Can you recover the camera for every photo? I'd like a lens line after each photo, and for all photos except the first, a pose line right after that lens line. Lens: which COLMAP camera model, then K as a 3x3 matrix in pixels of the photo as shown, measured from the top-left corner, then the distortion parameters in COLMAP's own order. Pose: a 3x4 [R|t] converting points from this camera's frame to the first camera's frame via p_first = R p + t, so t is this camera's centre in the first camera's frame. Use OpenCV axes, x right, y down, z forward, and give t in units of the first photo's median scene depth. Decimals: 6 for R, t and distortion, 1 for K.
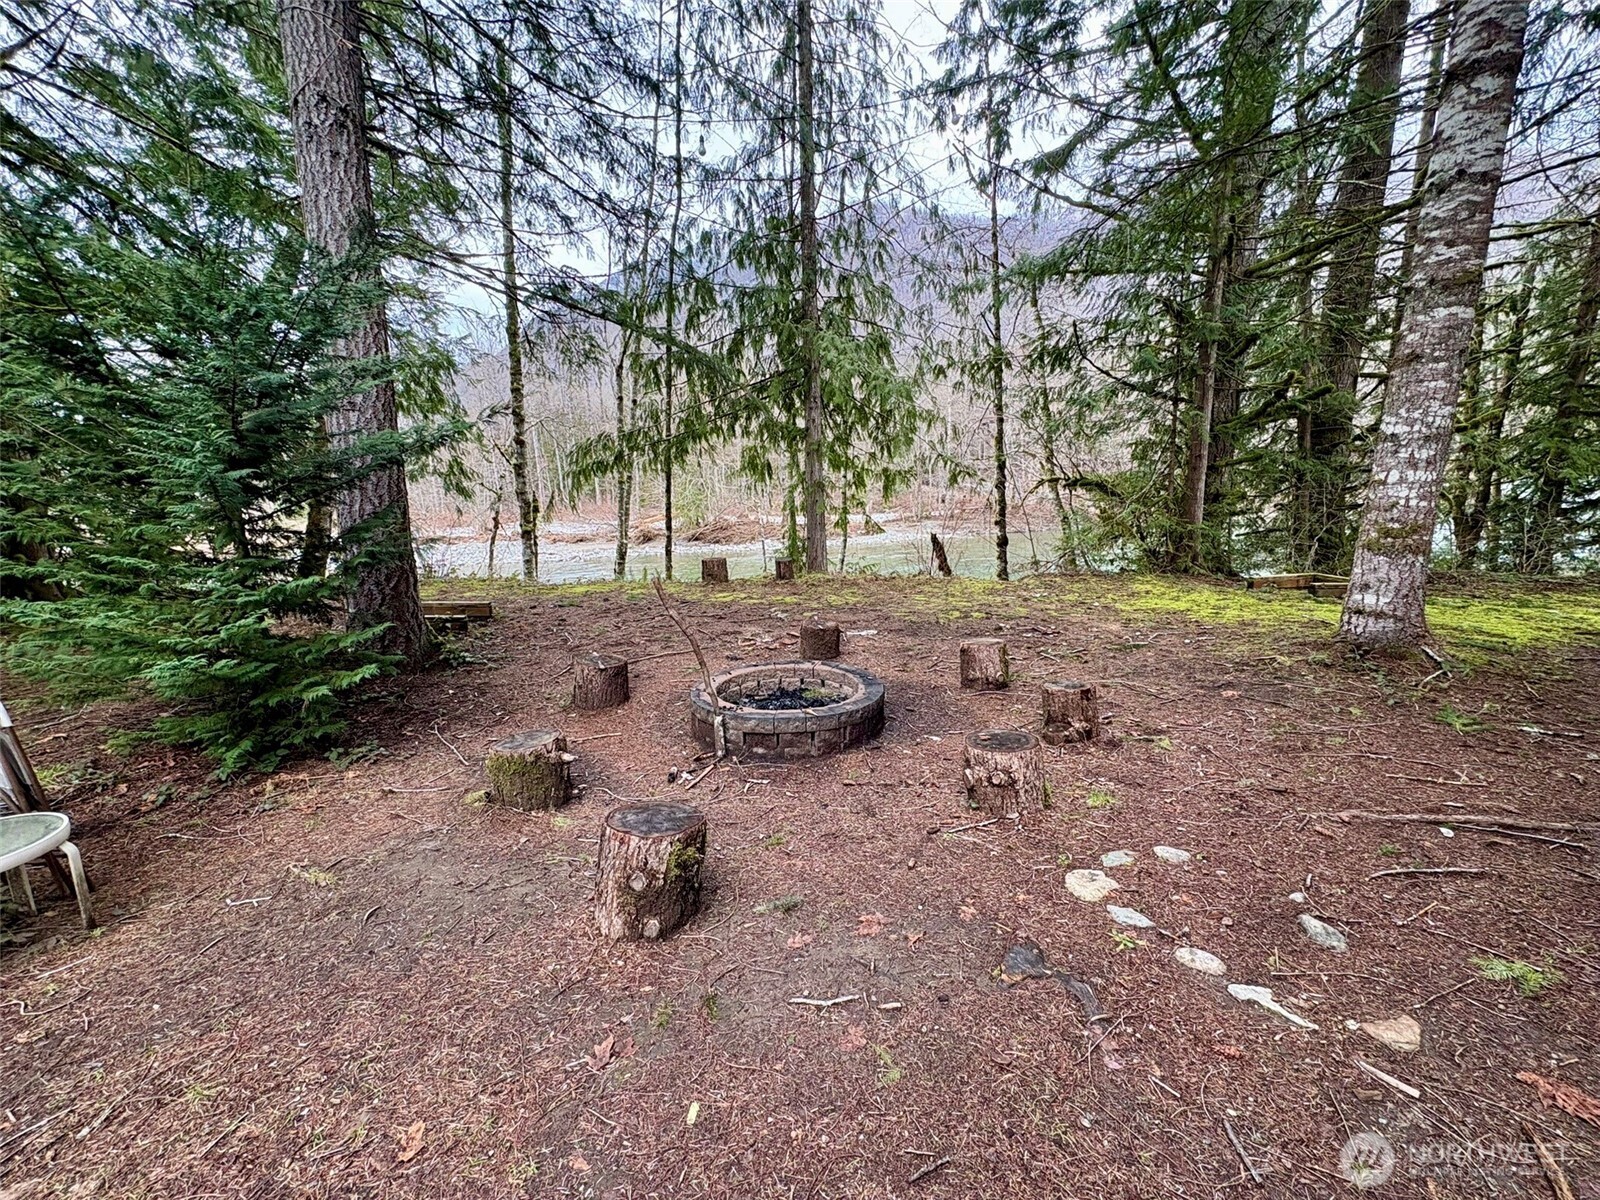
lens RADIAL K [[636.5, 0, 797.9], [0, 636.5, 595.8], [0, 0, 1]] dist [-0.003617, 0.000262]
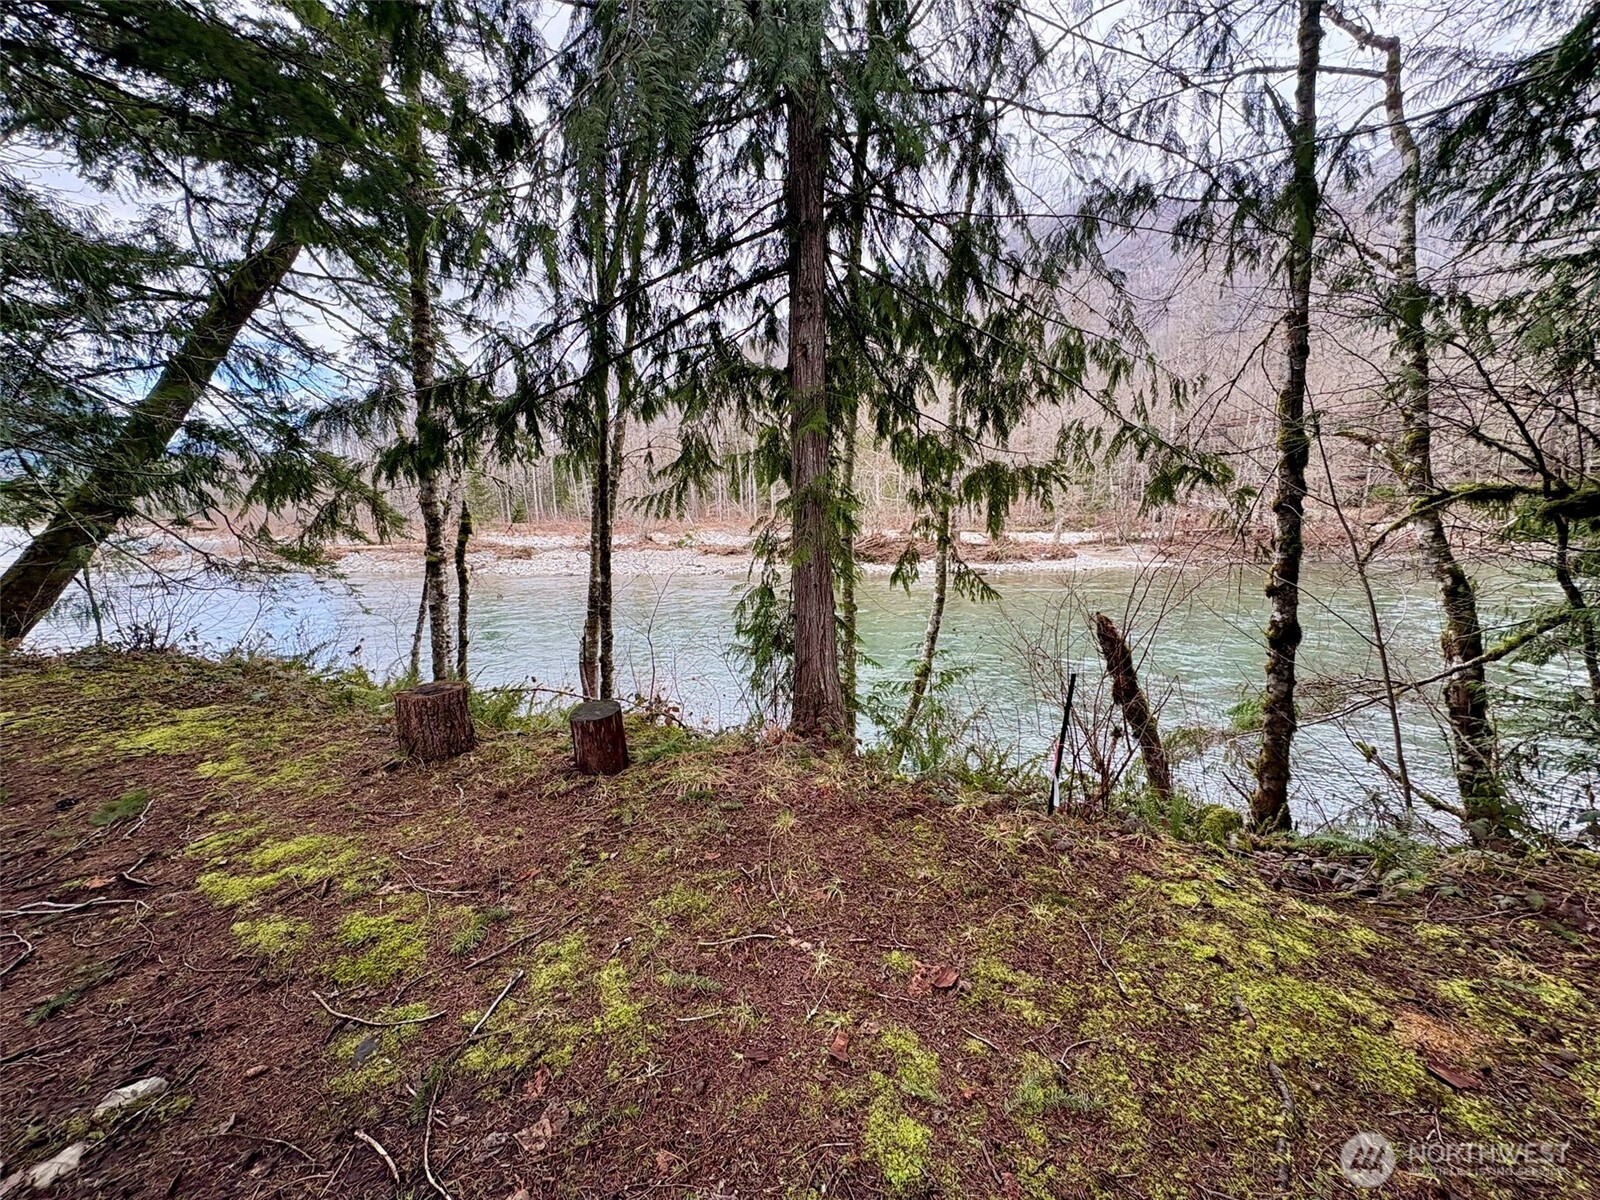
lens RADIAL K [[636.5, 0, 803.2], [0, 636.5, 600.2], [0, 0, 1]] dist [-0.003617, 0.000262]
pose [[0.958567, 0.057103, -0.279084, 0.131702], [-0.059985, 0.998198, -0.001793, -0.091548], [0.278479, 0.018460, 0.960265, 0.512650]]
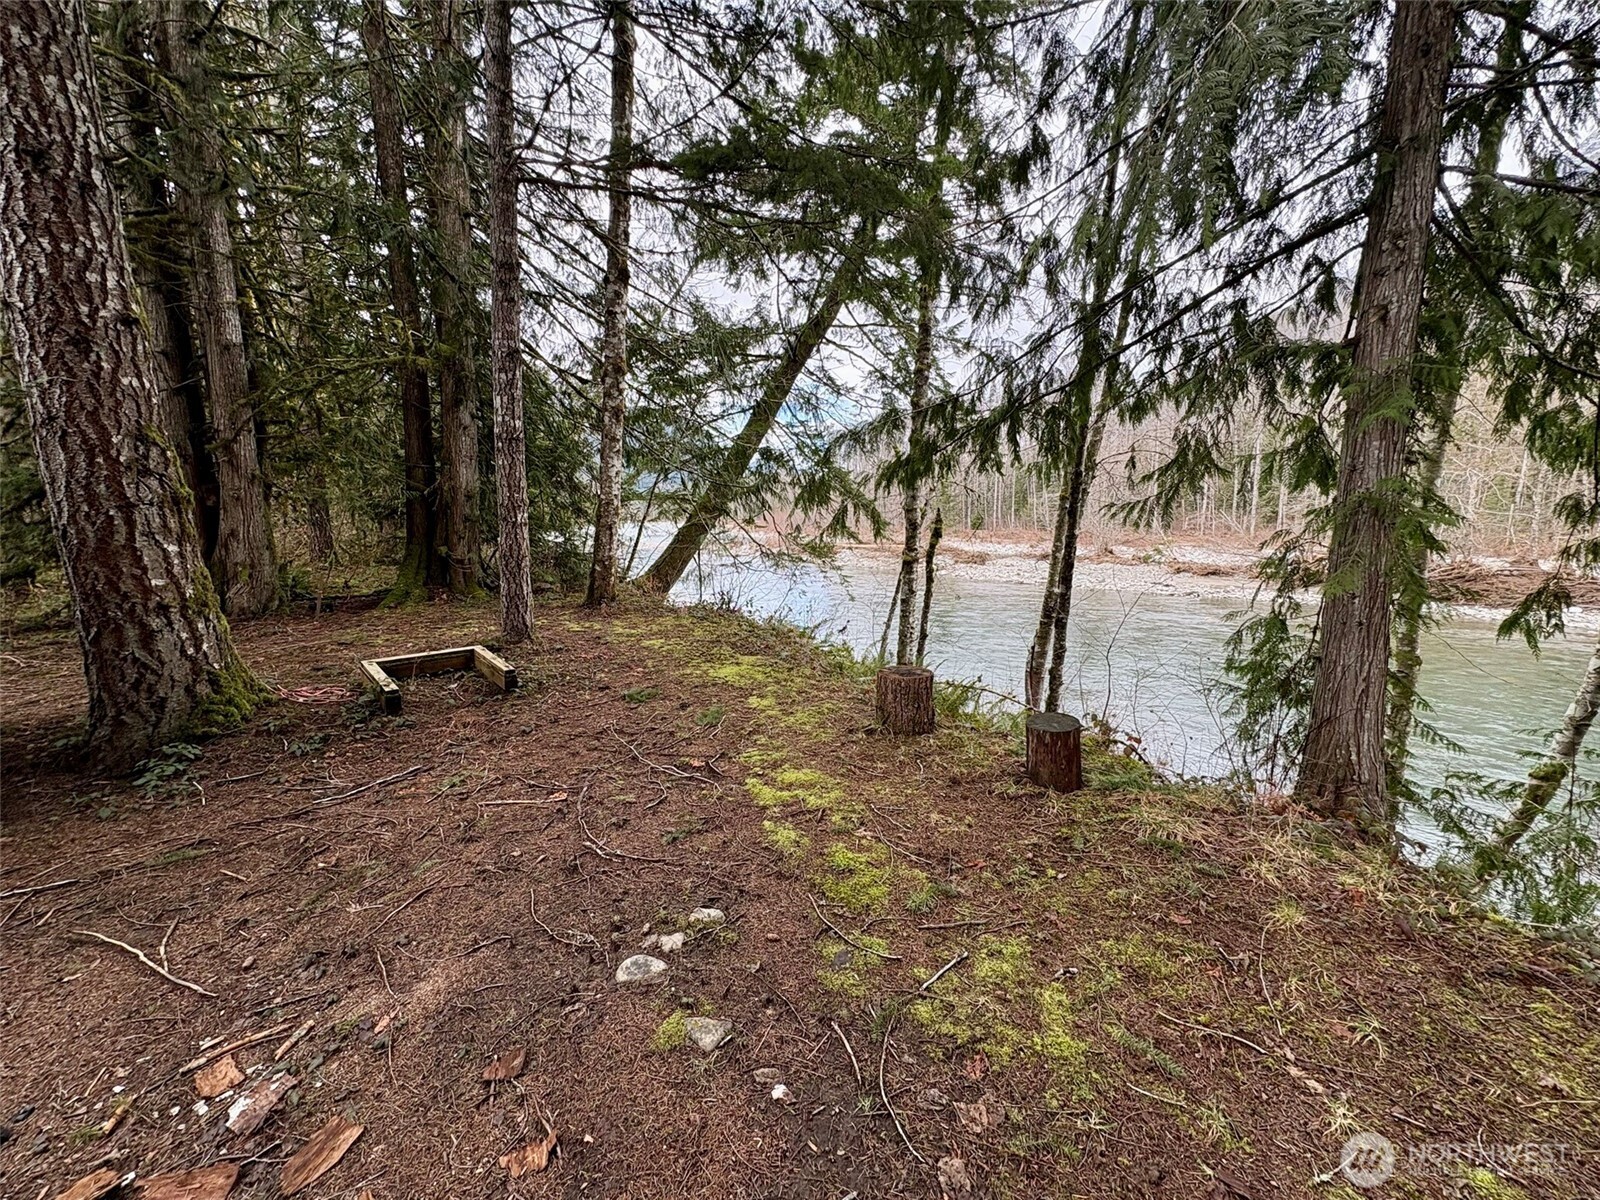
lens RADIAL K [[636.5, 0, 794.0], [0, 636.5, 599.5], [0, 0, 1]] dist [-0.003617, 0.000262]
pose [[0.553211, 0.138873, -0.821384, 0.124980], [-0.156541, 0.985771, 0.061234, -0.089642], [0.818201, 0.094705, 0.567078, 0.507533]]
